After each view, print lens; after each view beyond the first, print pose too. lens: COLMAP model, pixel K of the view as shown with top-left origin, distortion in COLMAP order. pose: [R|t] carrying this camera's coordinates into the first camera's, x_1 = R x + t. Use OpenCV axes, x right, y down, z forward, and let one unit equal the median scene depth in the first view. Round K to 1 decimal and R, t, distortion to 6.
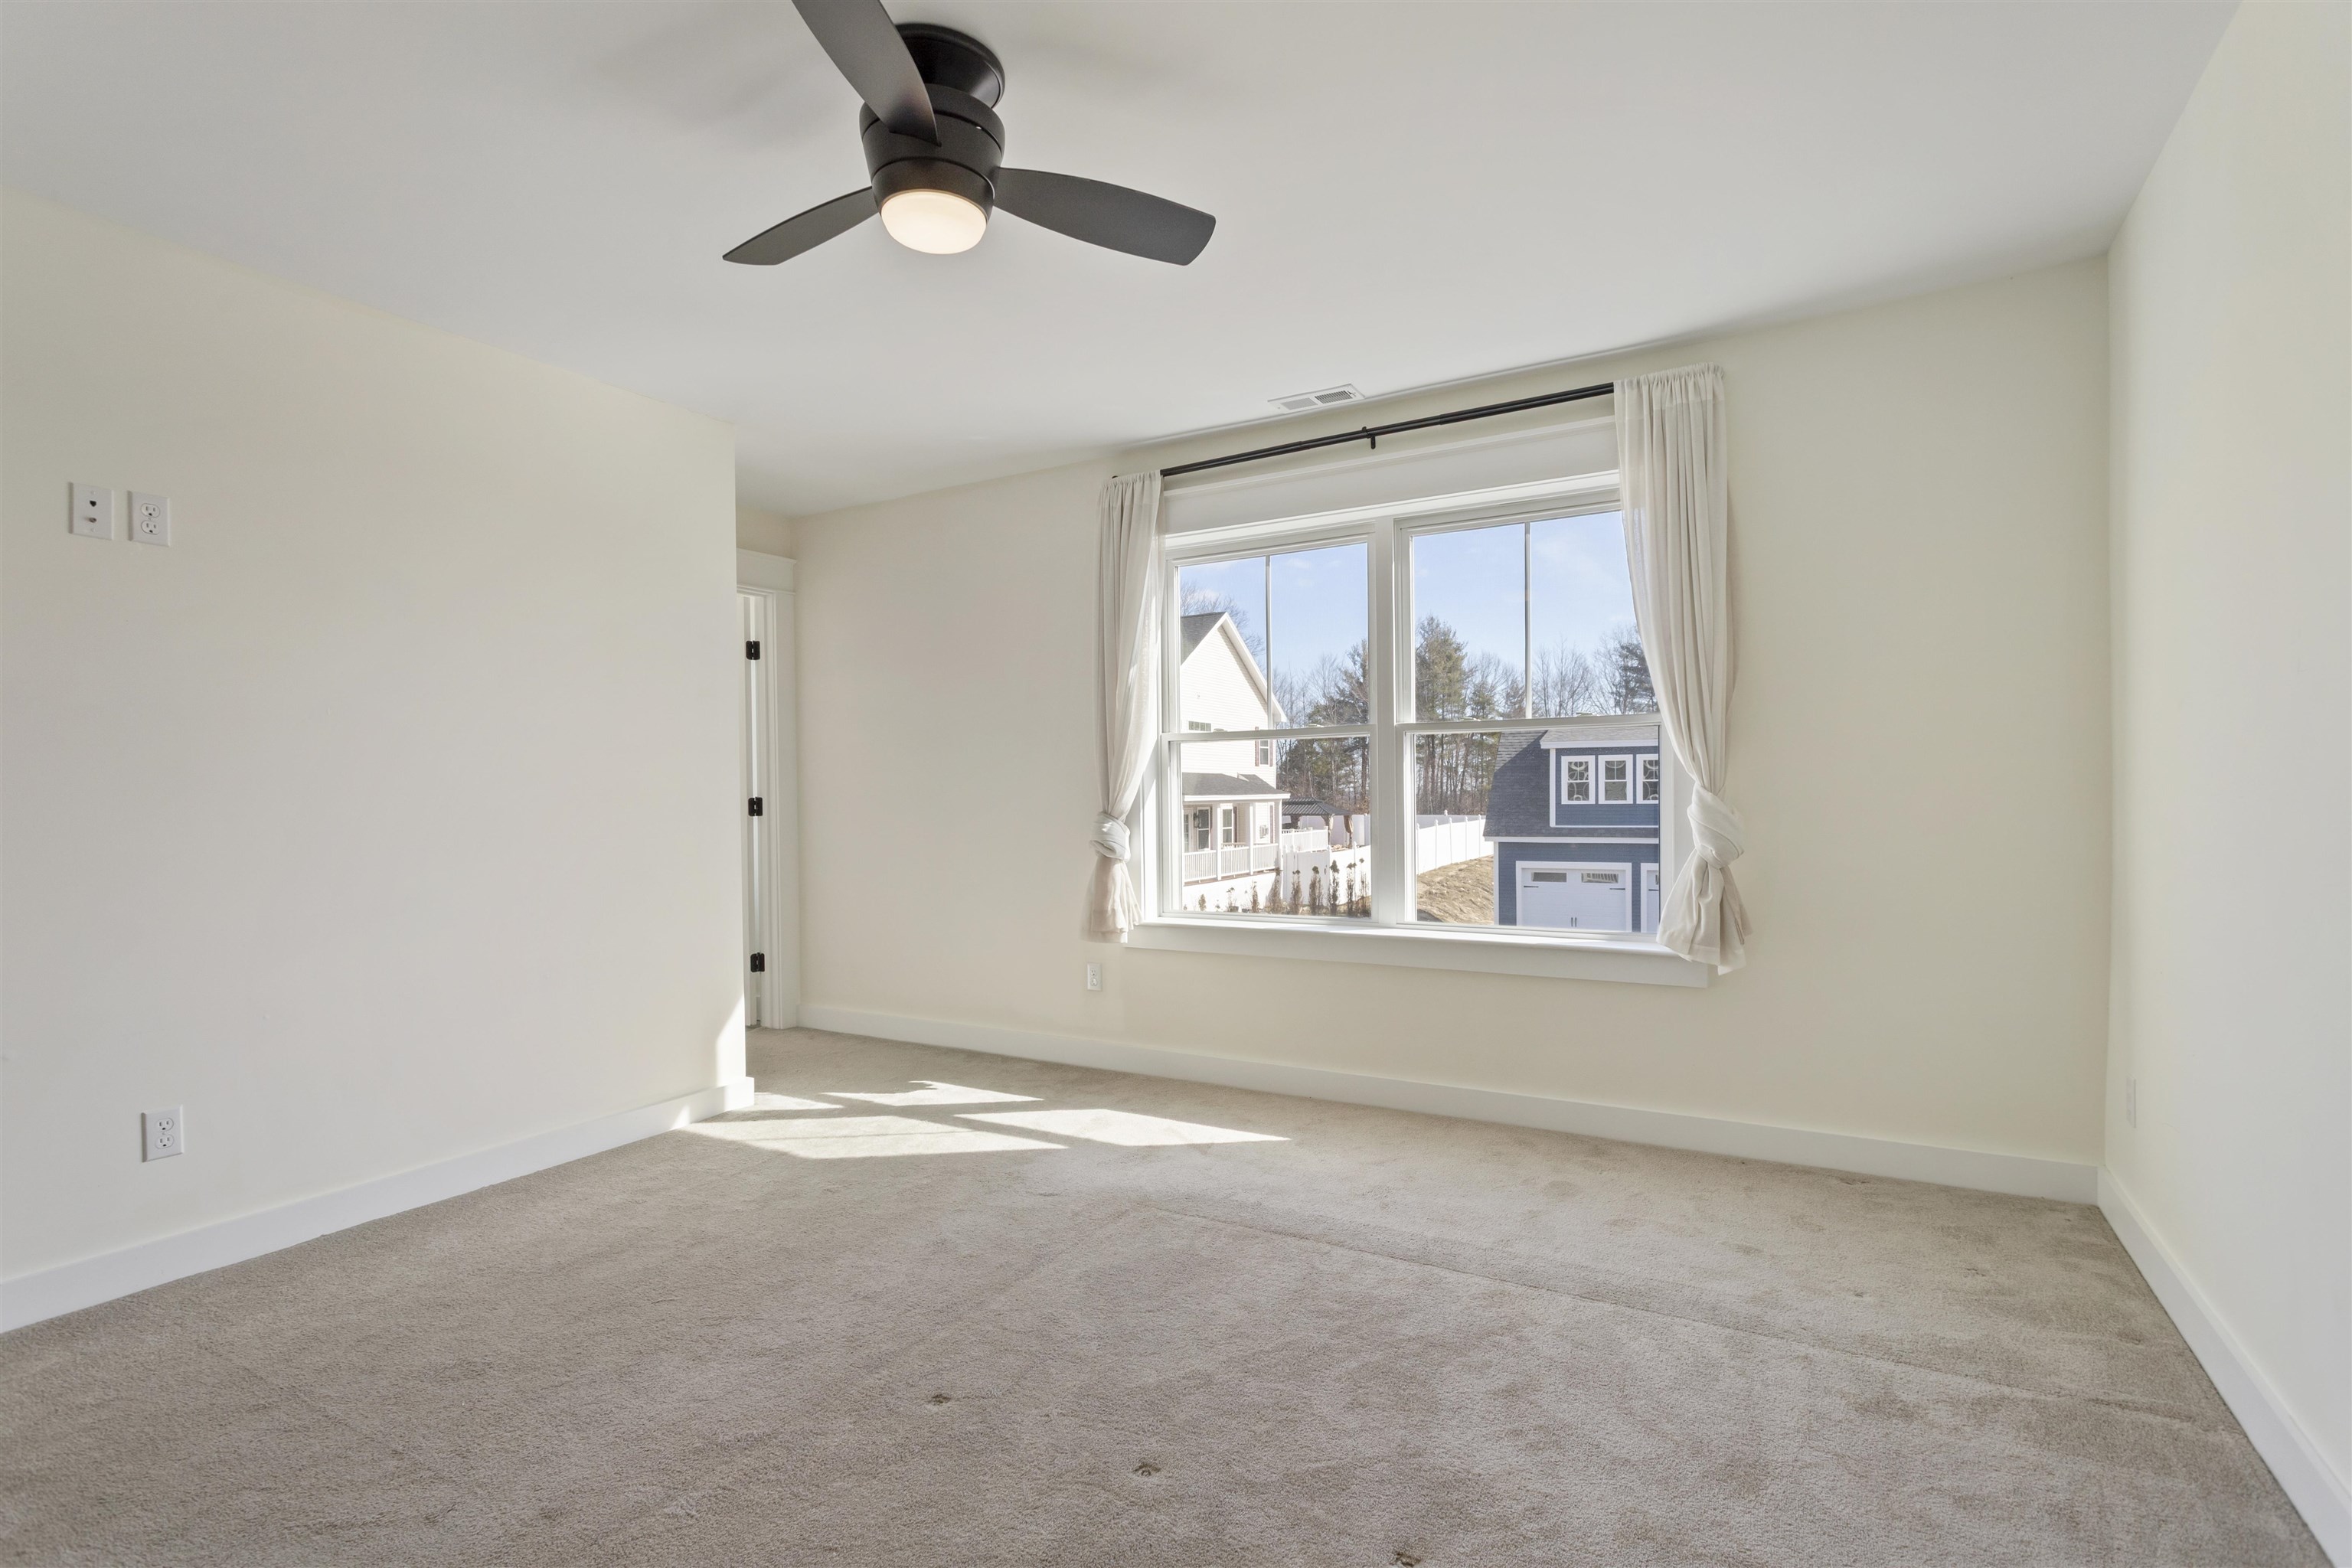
lens RADIAL K [[1117.6, 0, 1182.4], [0, 1117.6, 785.2], [0, 0, 1]] dist [-0.000965, 0.000781]
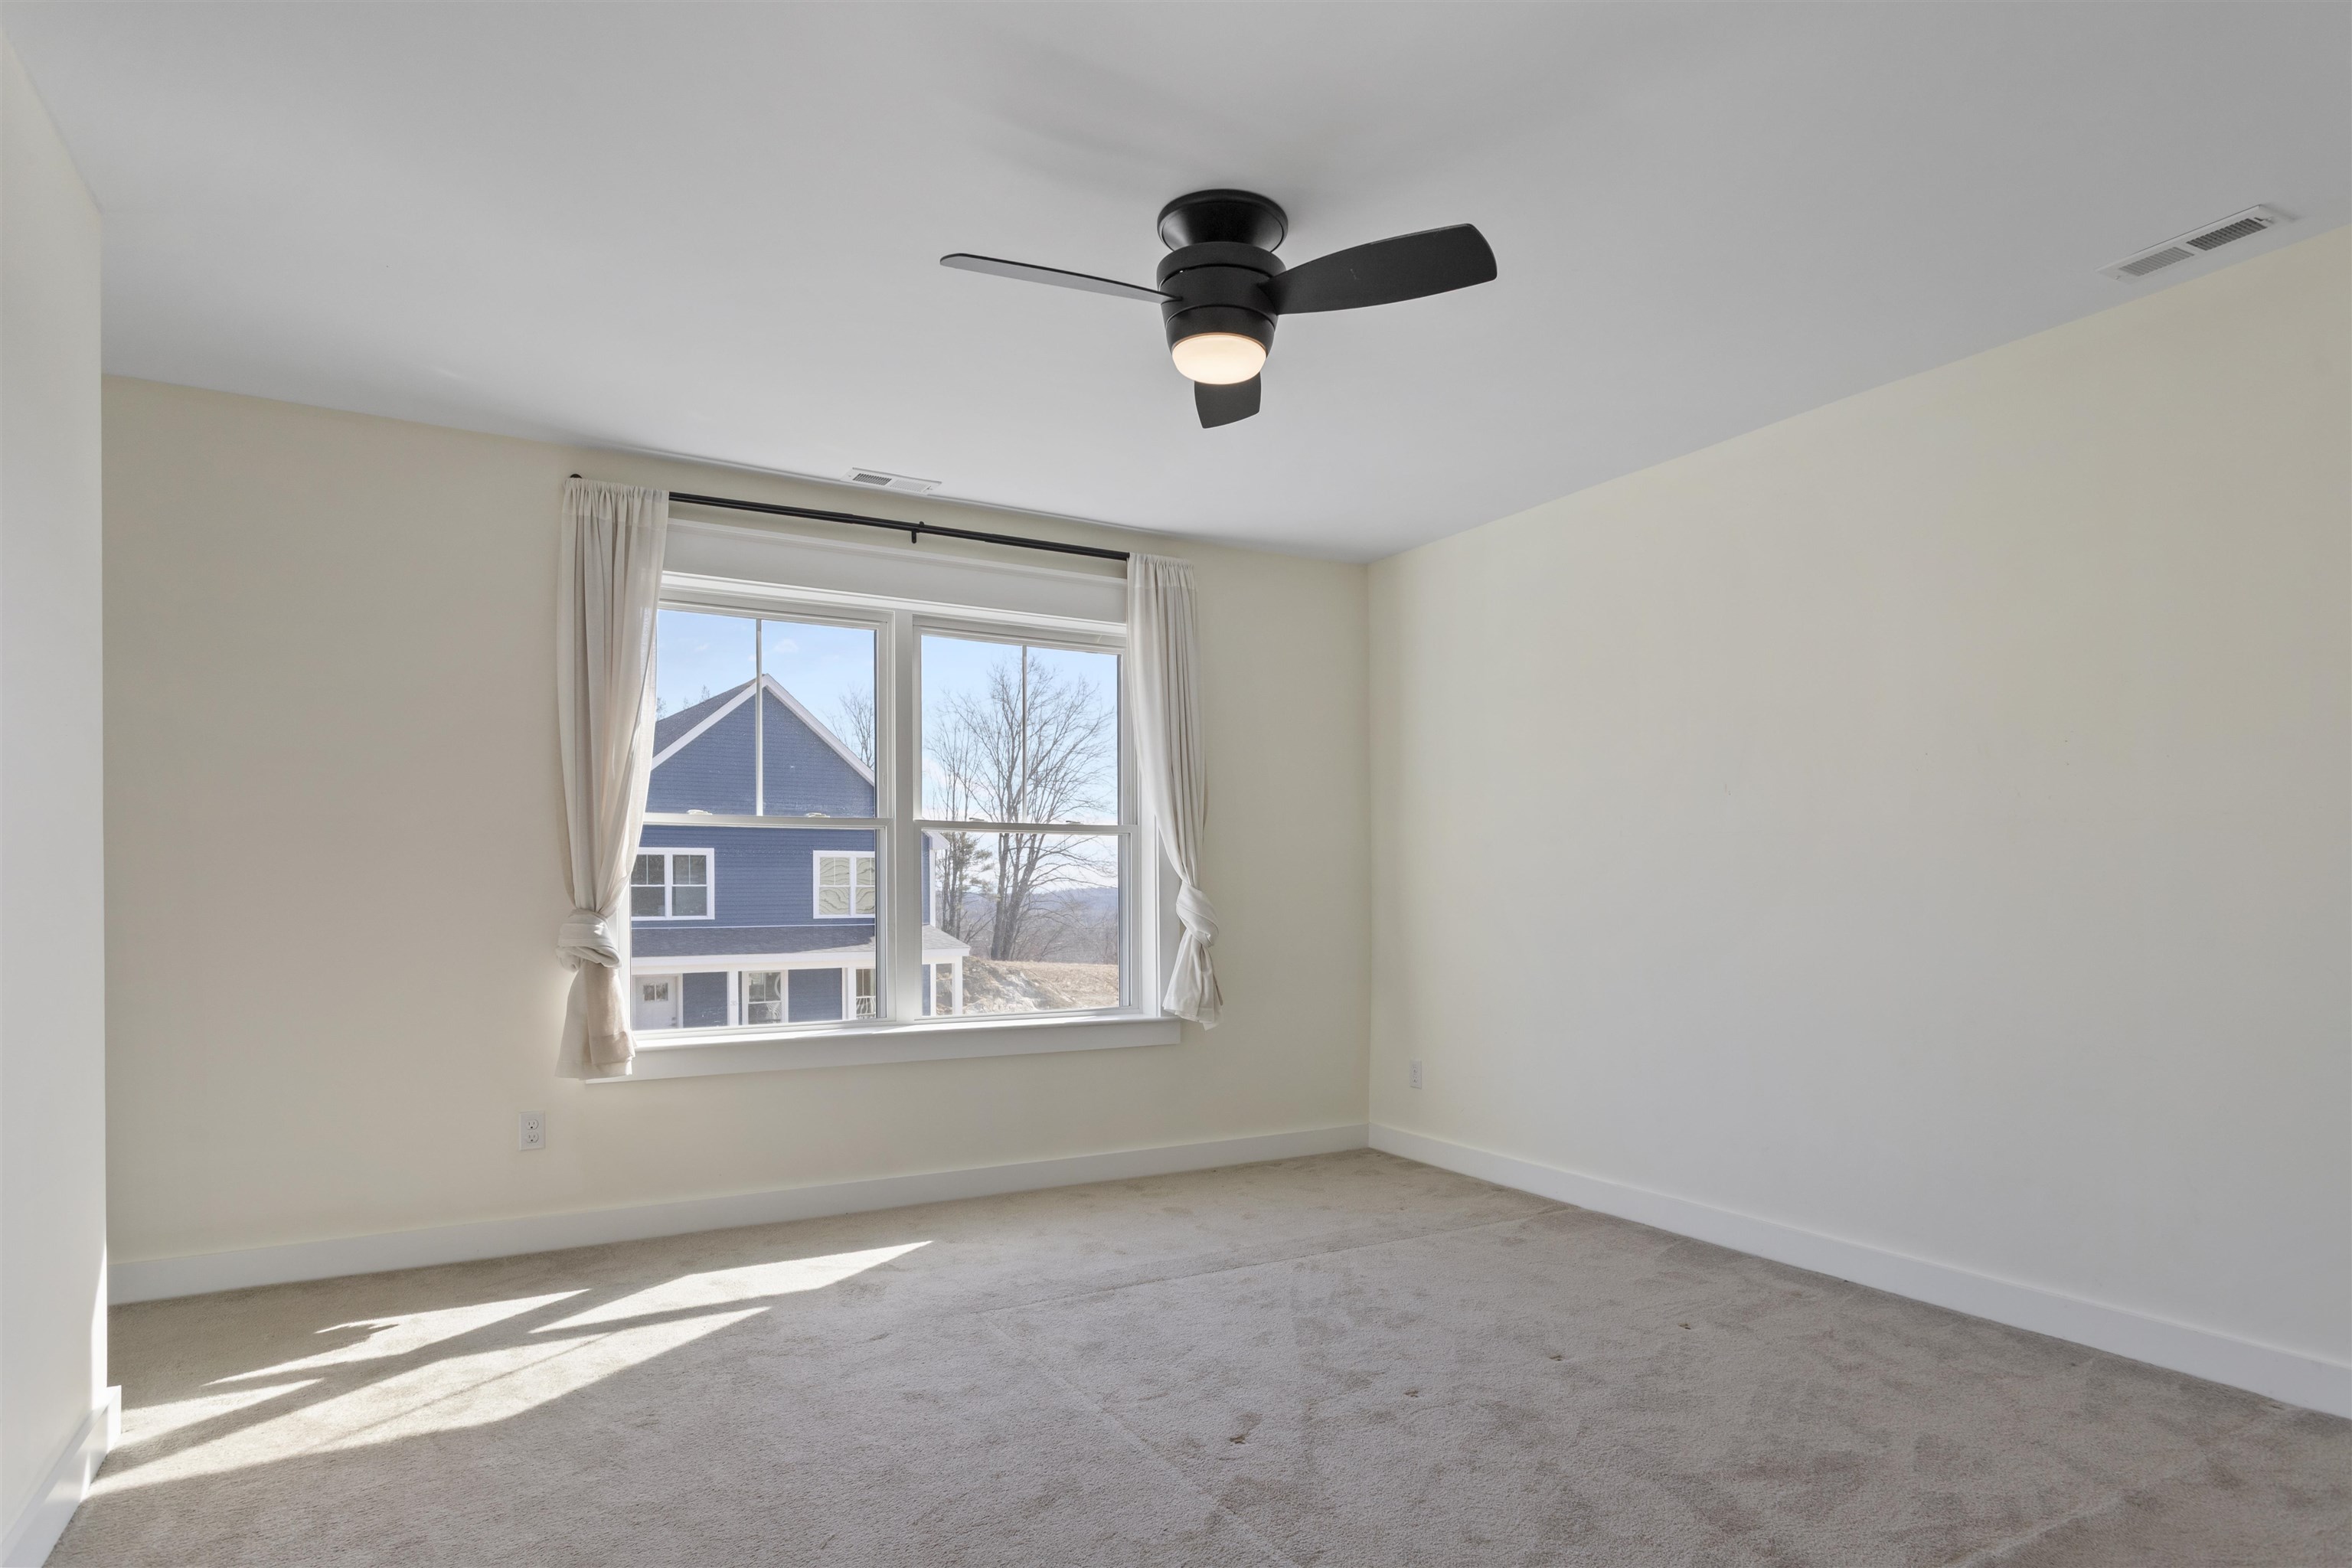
lens RADIAL K [[1324.4, 0, 1158.3], [0, 1324.4, 860.2], [0, 0, 1]] dist [-0.000024, 0.001286]
pose [[0.495832, 0.029974, 0.867901, -0.736673], [-0.010962, 0.999541, -0.028258, 0.012675], [-0.868349, 0.004498, 0.495932, 0.226042]]
